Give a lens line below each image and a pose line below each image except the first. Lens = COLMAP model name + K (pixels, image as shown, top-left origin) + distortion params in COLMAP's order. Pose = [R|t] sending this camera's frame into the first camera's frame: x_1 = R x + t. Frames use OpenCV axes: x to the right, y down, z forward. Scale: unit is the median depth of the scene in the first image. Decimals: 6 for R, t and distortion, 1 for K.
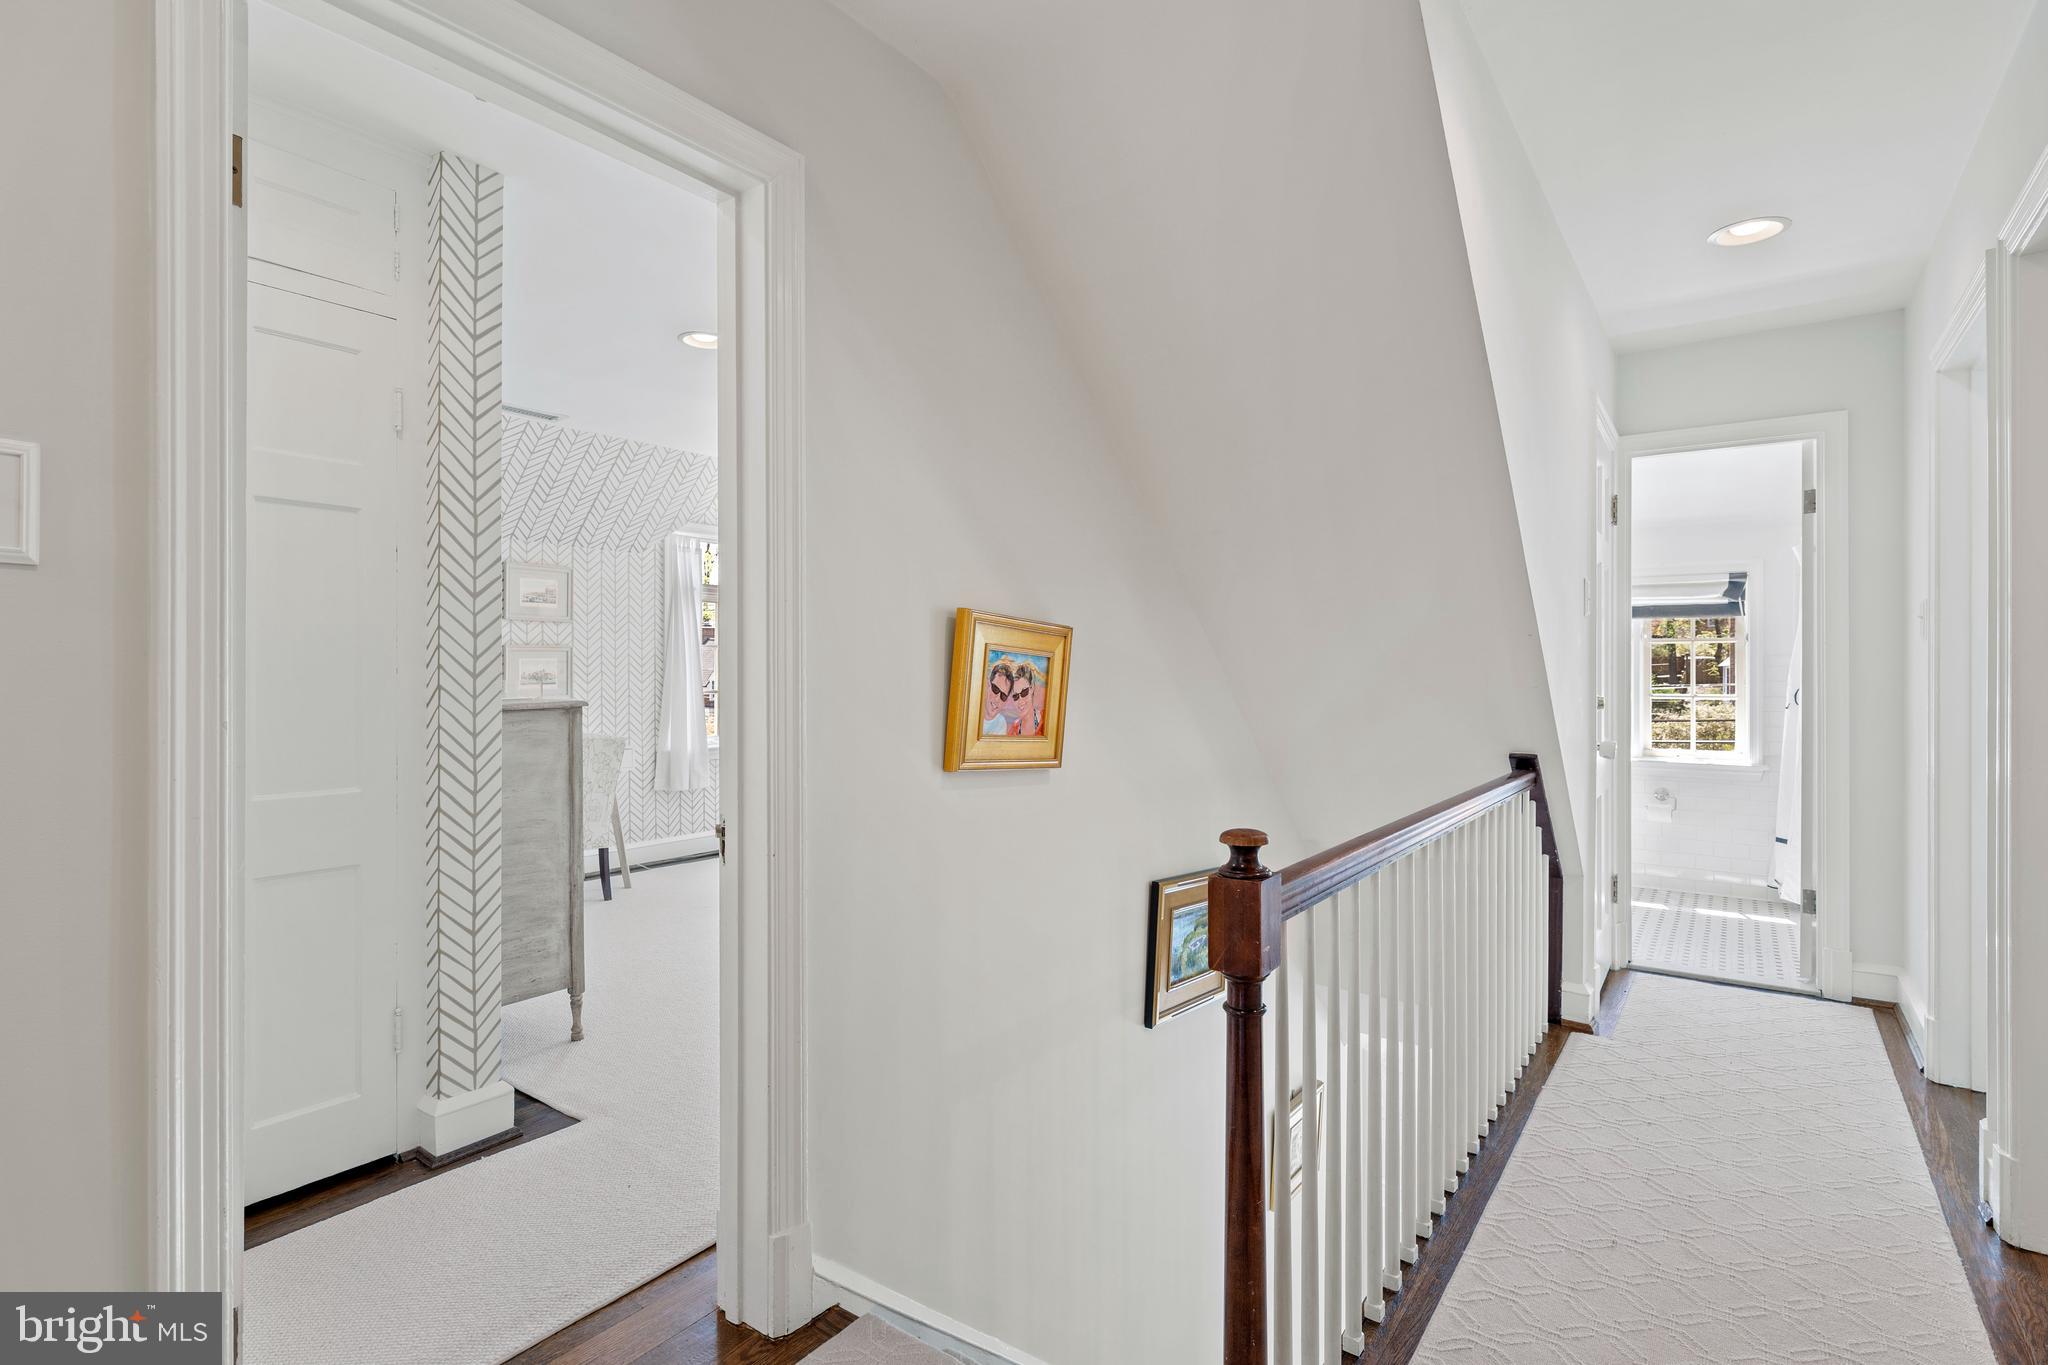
lens RADIAL K [[1027.2, 0, 1019.0], [0, 1027.2, 670.9], [0, 0, 1]] dist [-0.004848, -0.000094]
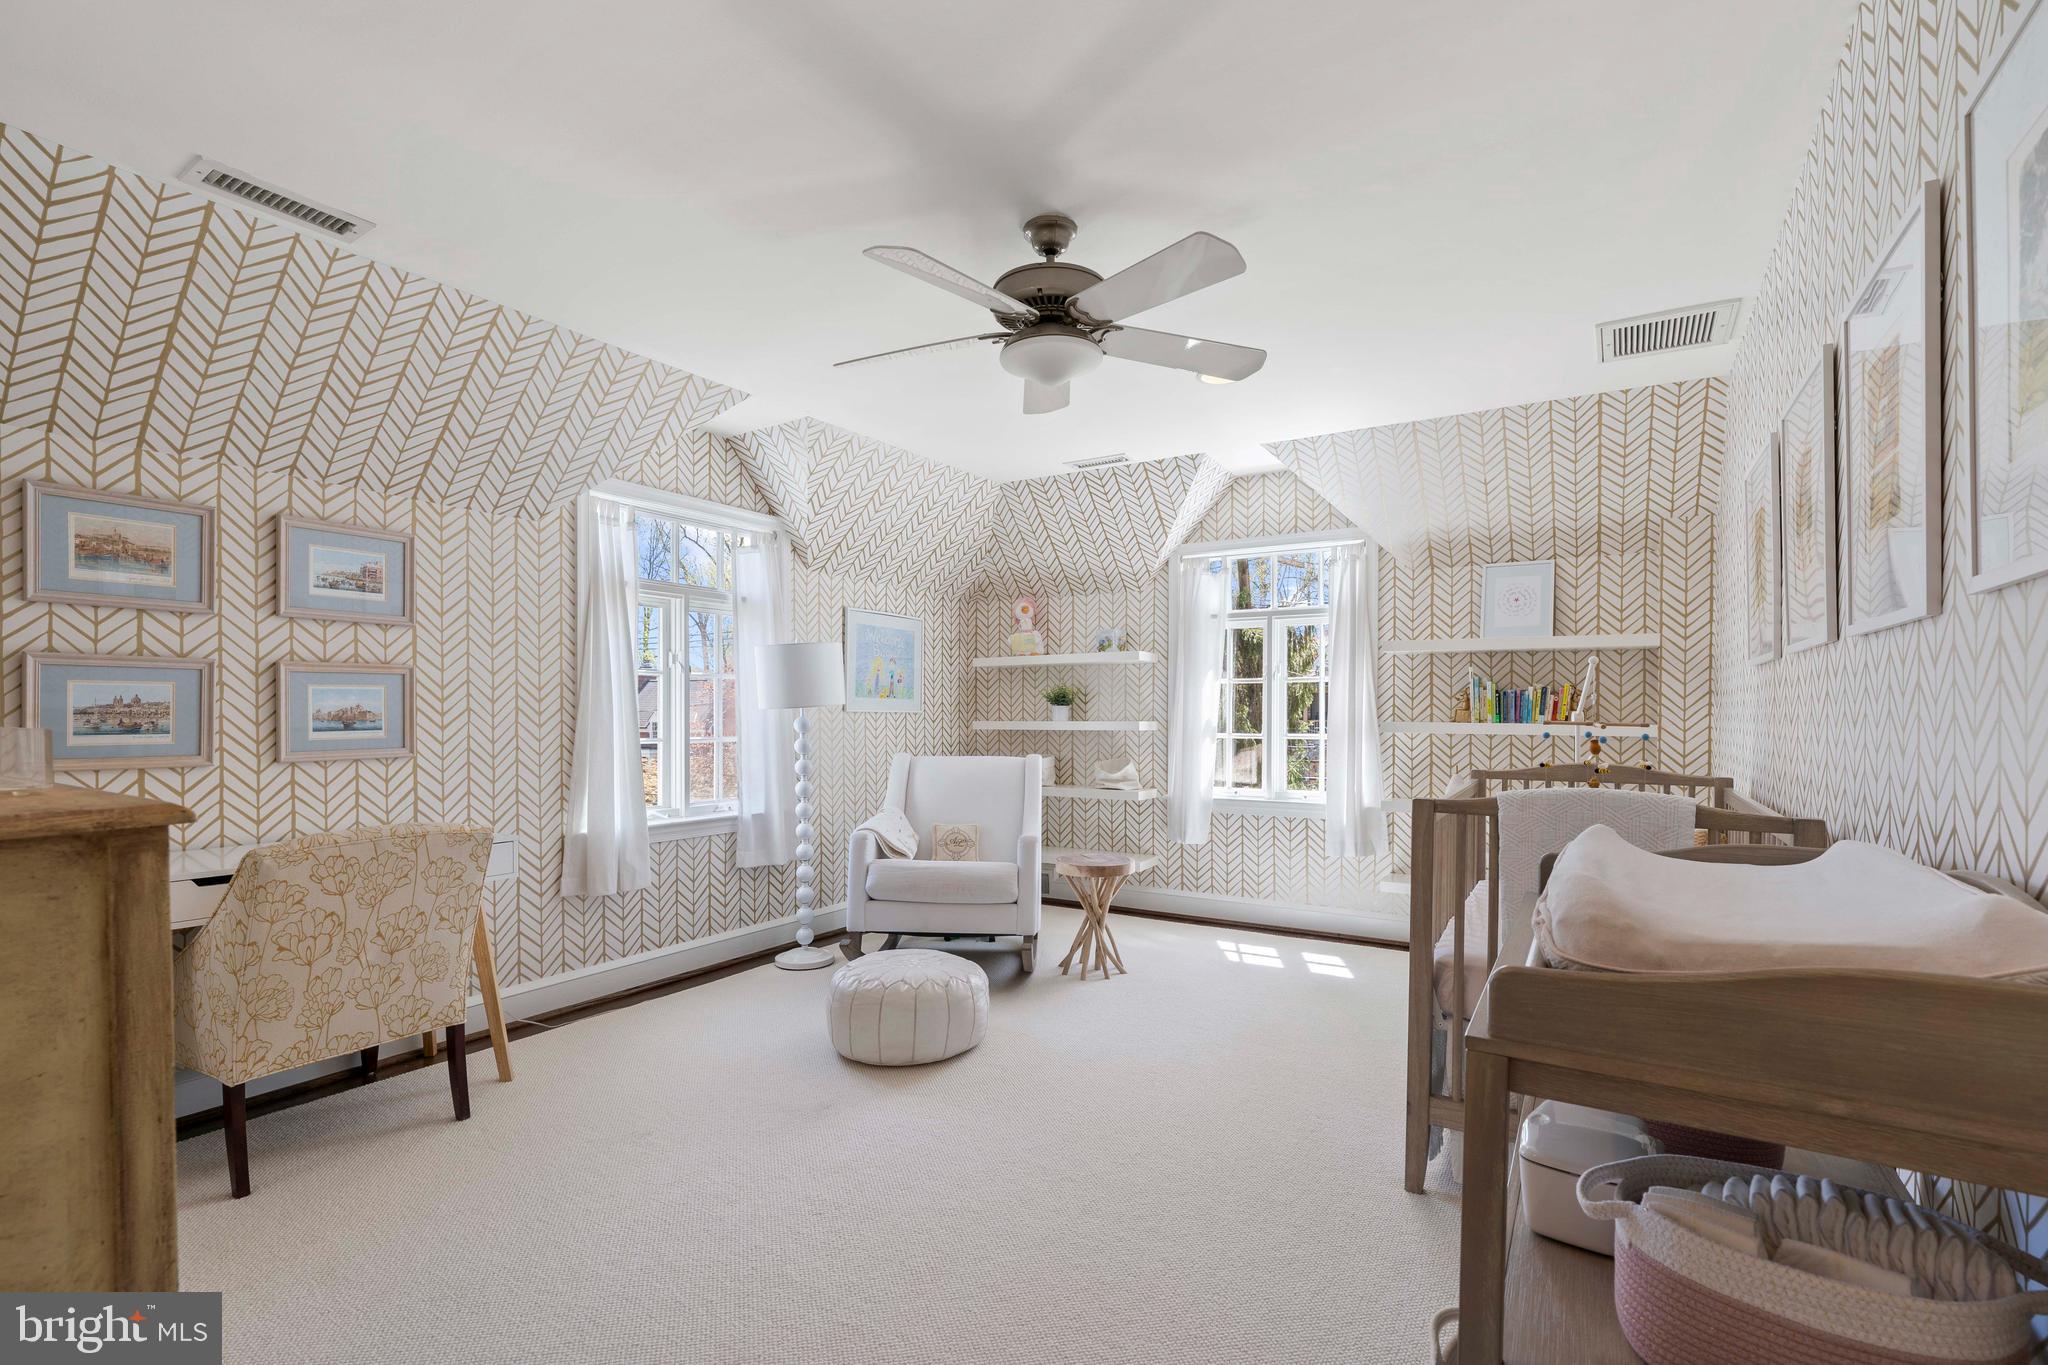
lens RADIAL K [[936.9, 0, 1015.7], [0, 936.9, 714.0], [0, 0, 1]] dist [0.000052, -0.001086]
pose [[0.996862, -0.000457, 0.079152, -0.132001], [0.000363, 0.999999, 0.001204, 0.003308], [-0.079152, -0.001171, 0.996862, 0.439131]]
